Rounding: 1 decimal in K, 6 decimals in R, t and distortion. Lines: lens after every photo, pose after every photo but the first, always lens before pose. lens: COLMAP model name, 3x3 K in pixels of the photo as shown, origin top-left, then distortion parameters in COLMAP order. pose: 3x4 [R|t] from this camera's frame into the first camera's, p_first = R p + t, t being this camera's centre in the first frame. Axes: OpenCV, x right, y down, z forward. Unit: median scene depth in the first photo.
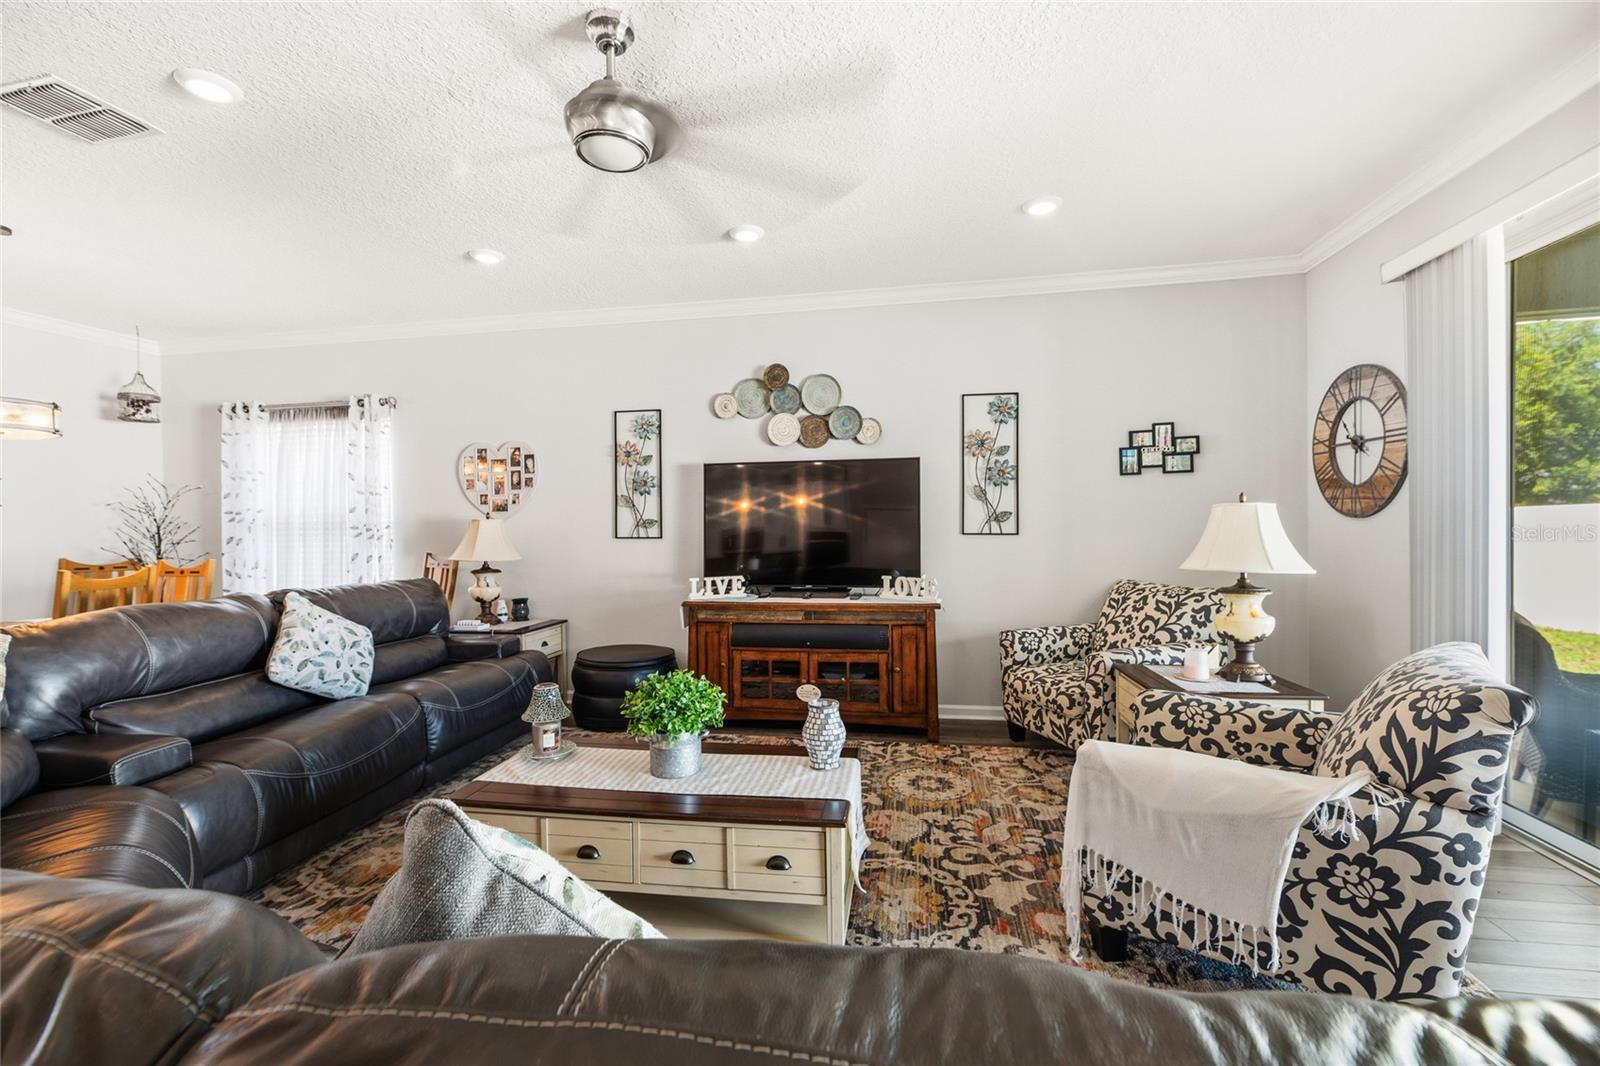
lens RADIAL K [[669.5, 0, 792.8], [0, 669.5, 537.3], [0, 0, 1]] dist [0.002425, -0.003451]
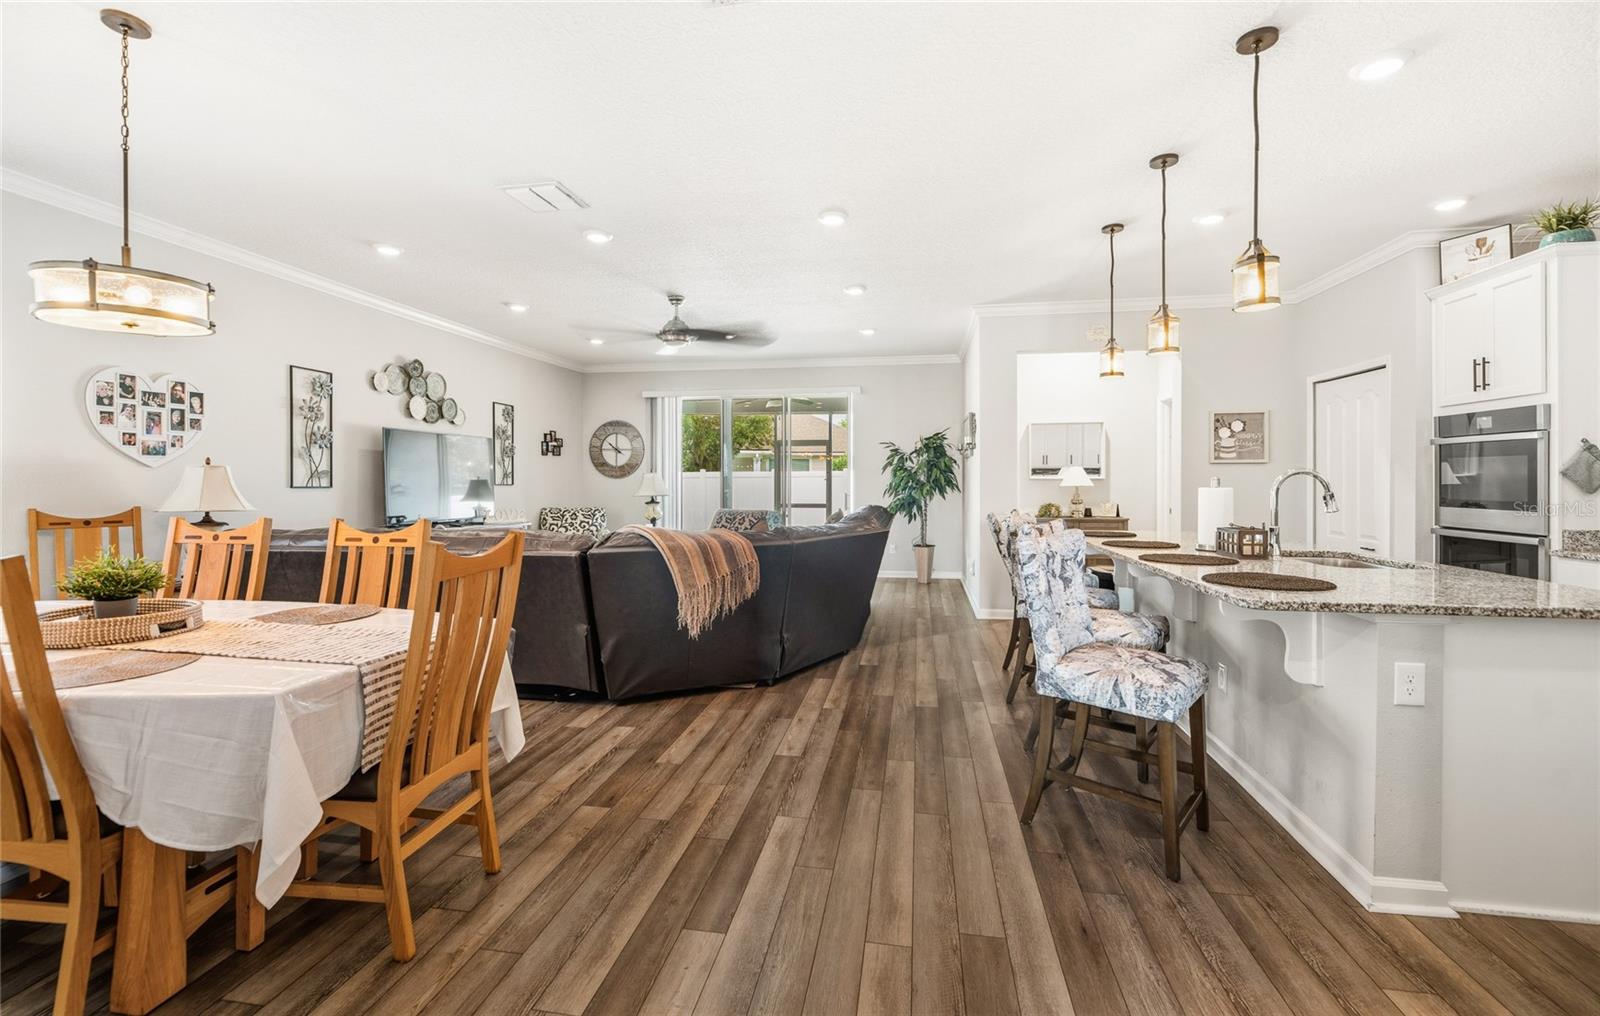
lens RADIAL K [[730.0, 0, 817.8], [0, 730.0, 477.9], [0, 0, 1]] dist [0.029705, -0.005015]
pose [[-0.035070, 0.016744, 0.999245, -1.379035], [0.017310, 0.999720, -0.016145, 0.017642], [-0.999235, 0.016730, -0.035350, 0.222851]]
